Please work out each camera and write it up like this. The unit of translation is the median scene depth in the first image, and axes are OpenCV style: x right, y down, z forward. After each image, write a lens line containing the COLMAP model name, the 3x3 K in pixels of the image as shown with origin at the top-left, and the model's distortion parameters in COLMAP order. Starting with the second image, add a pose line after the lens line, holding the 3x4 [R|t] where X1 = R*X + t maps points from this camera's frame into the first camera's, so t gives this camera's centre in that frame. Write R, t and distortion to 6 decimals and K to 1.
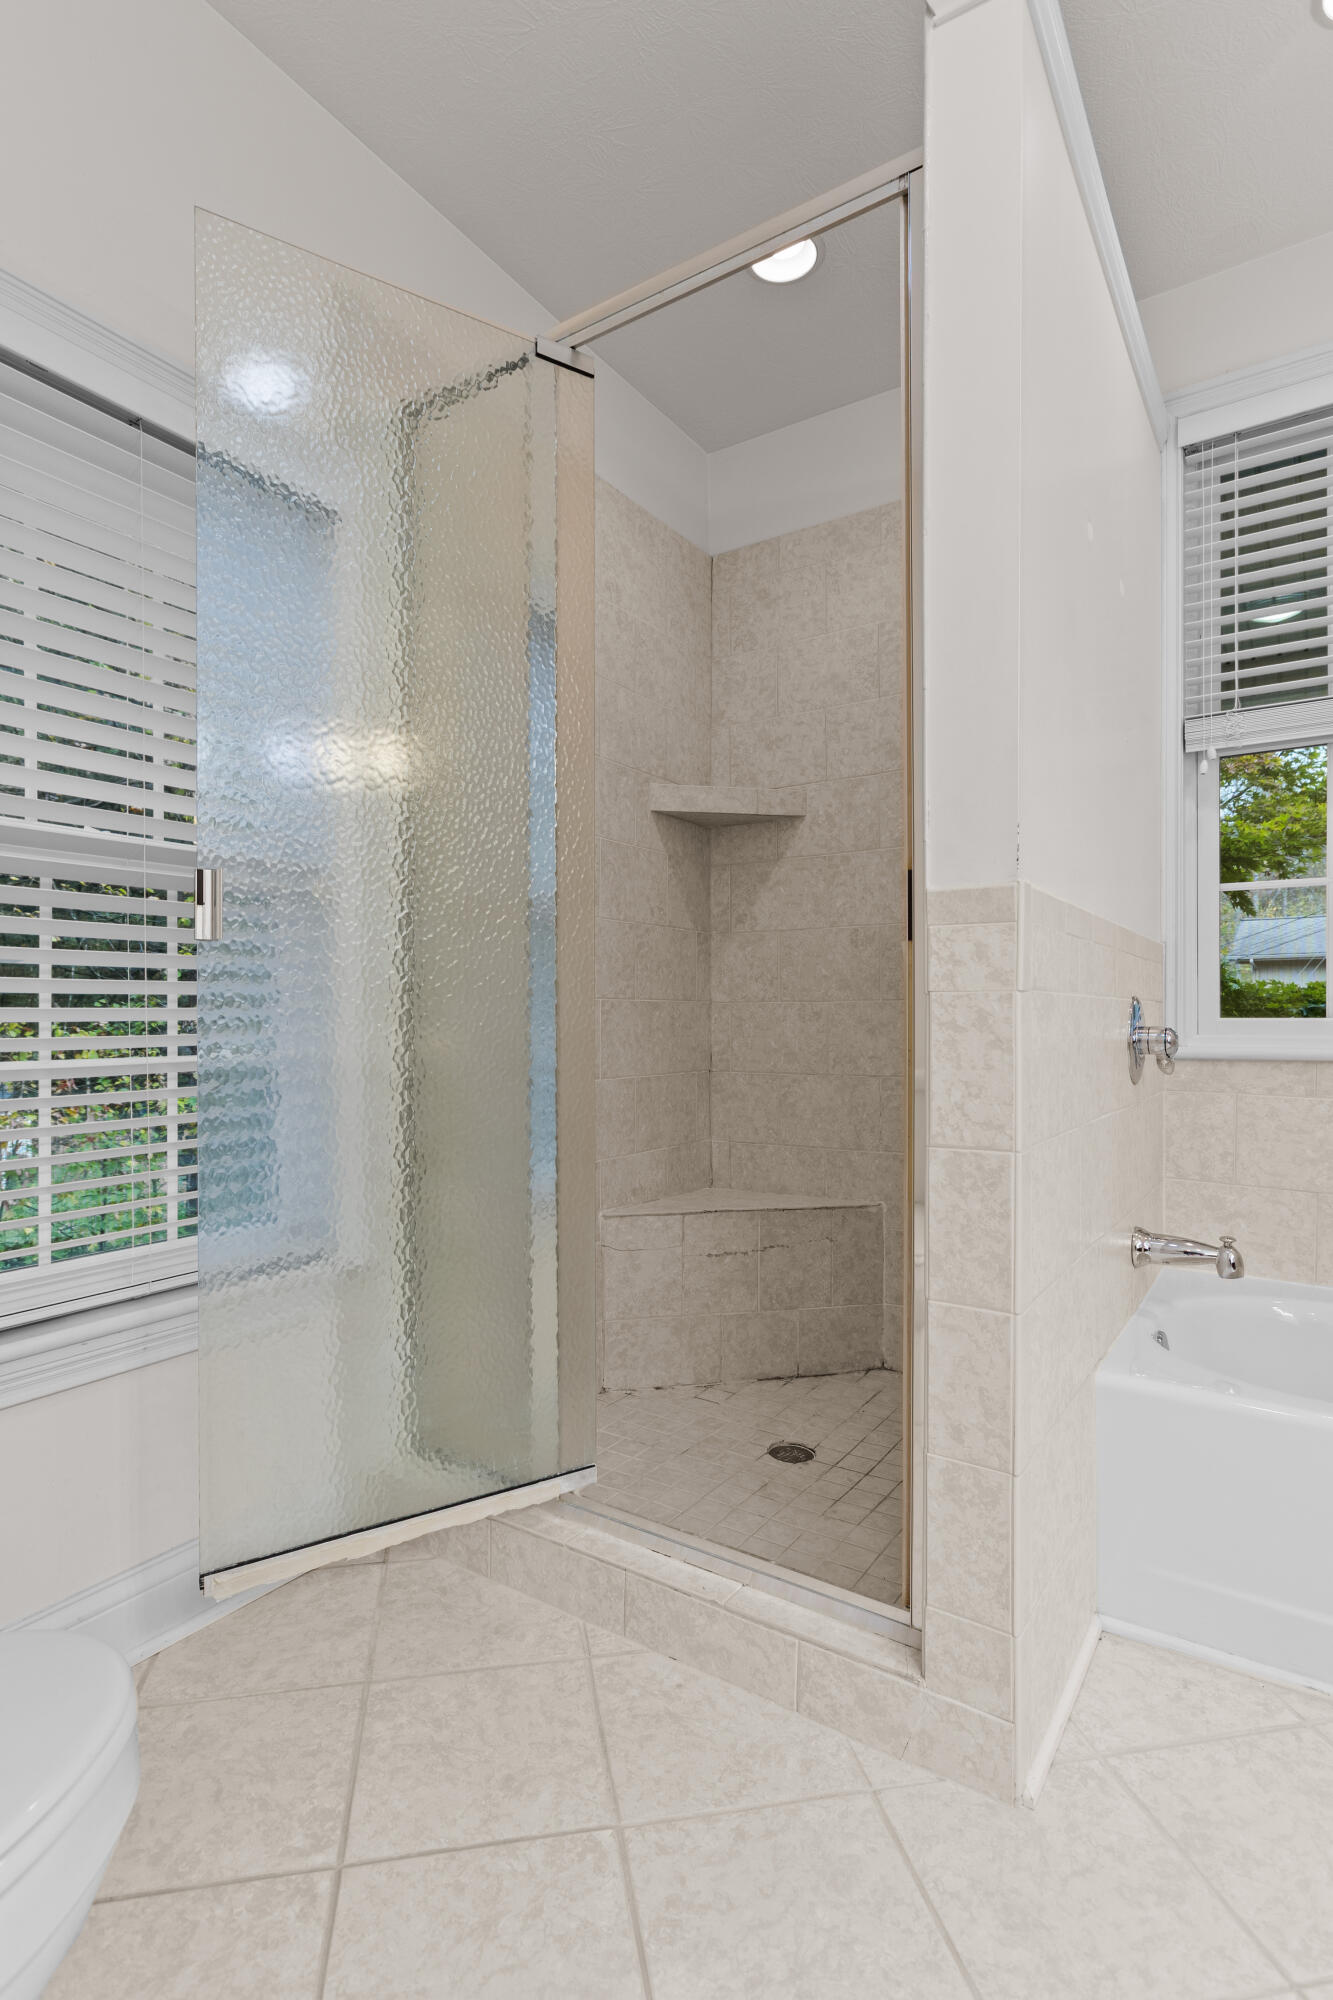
lens RADIAL K [[1014.3, 0, 660.0], [0, 1014.3, 1016.2], [0, 0, 1]] dist [-0.007327, -0.001075]
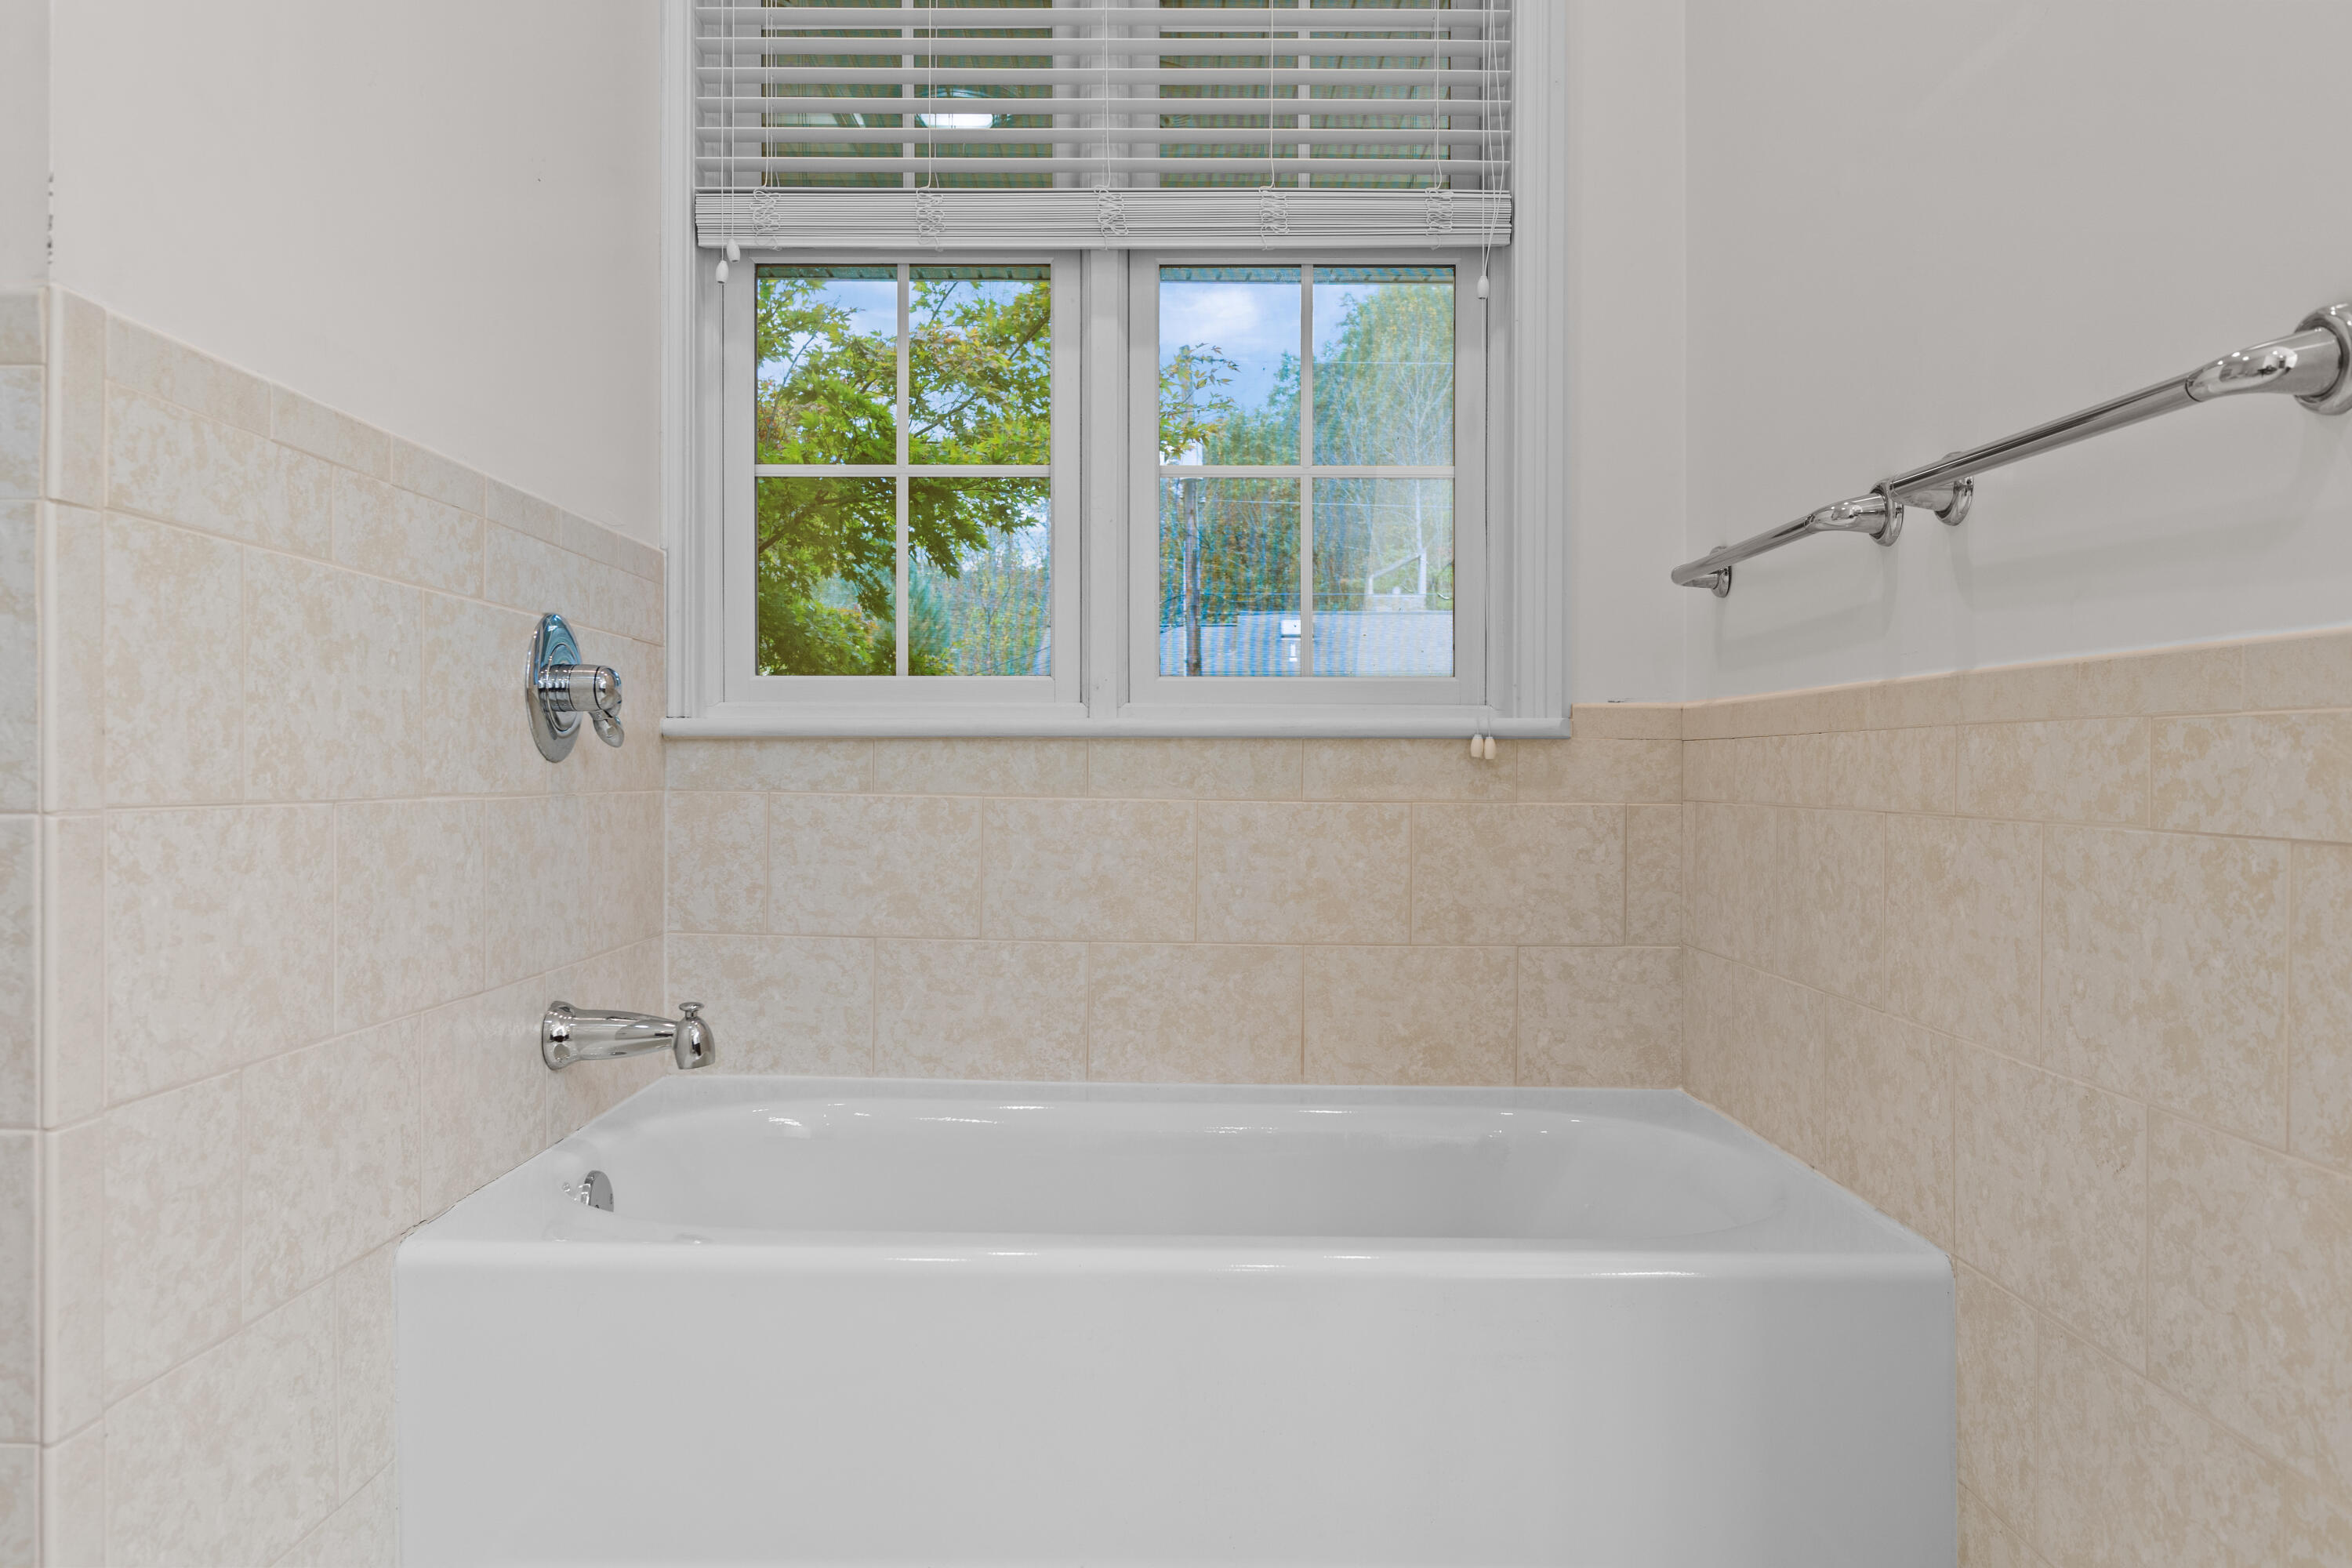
lens RADIAL K [[1654.6, 0, 1164.4], [0, 1654.6, 775.1], [0, 0, 1]] dist [0.000376, 0.002719]
pose [[0.836447, -0.000081, 0.548048, 0.211766], [-0.001489, 0.999996, 0.002421, 0.064538], [-0.548046, -0.002841, 0.836444, -0.007986]]
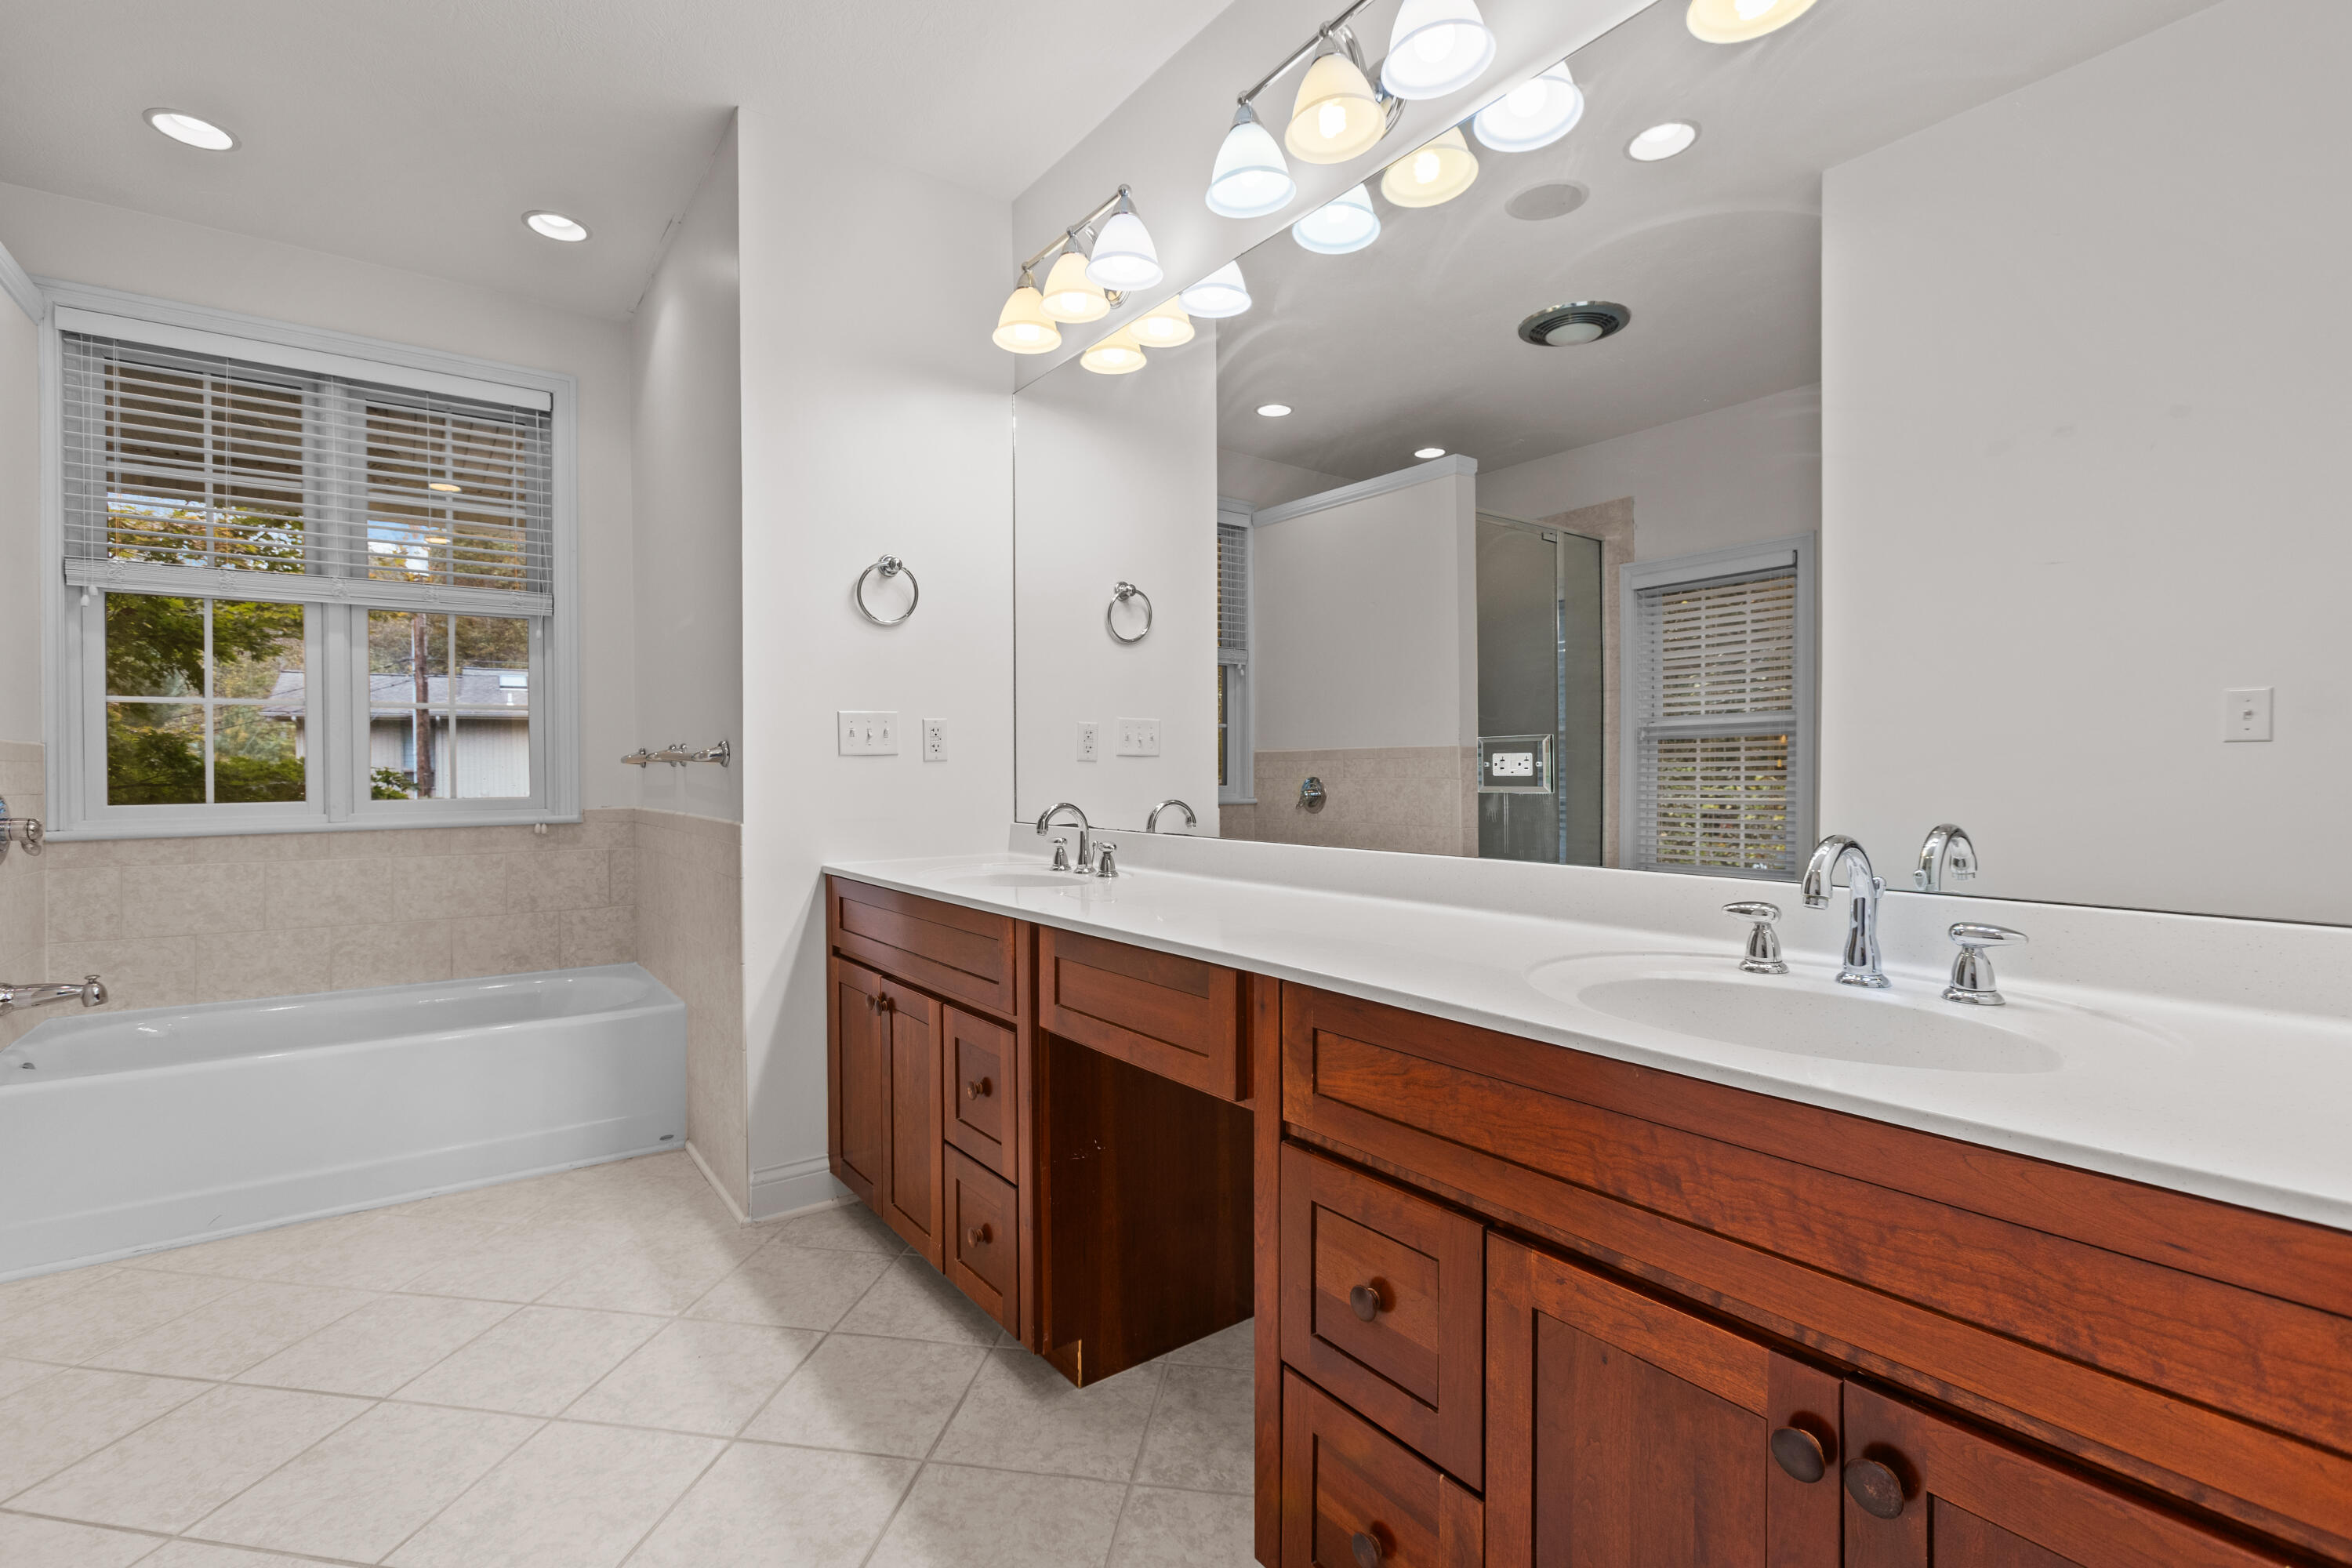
lens RADIAL K [[1065.0, 0, 1173.7], [0, 1065.0, 765.4], [0, 0, 1]] dist [-0.001528, 0.002100]
pose [[0.354737, -0.002254, 0.934964, -0.202952], [0.011732, 0.999929, -0.002041, -0.030990], [-0.934893, 0.011693, 0.354738, -0.697294]]
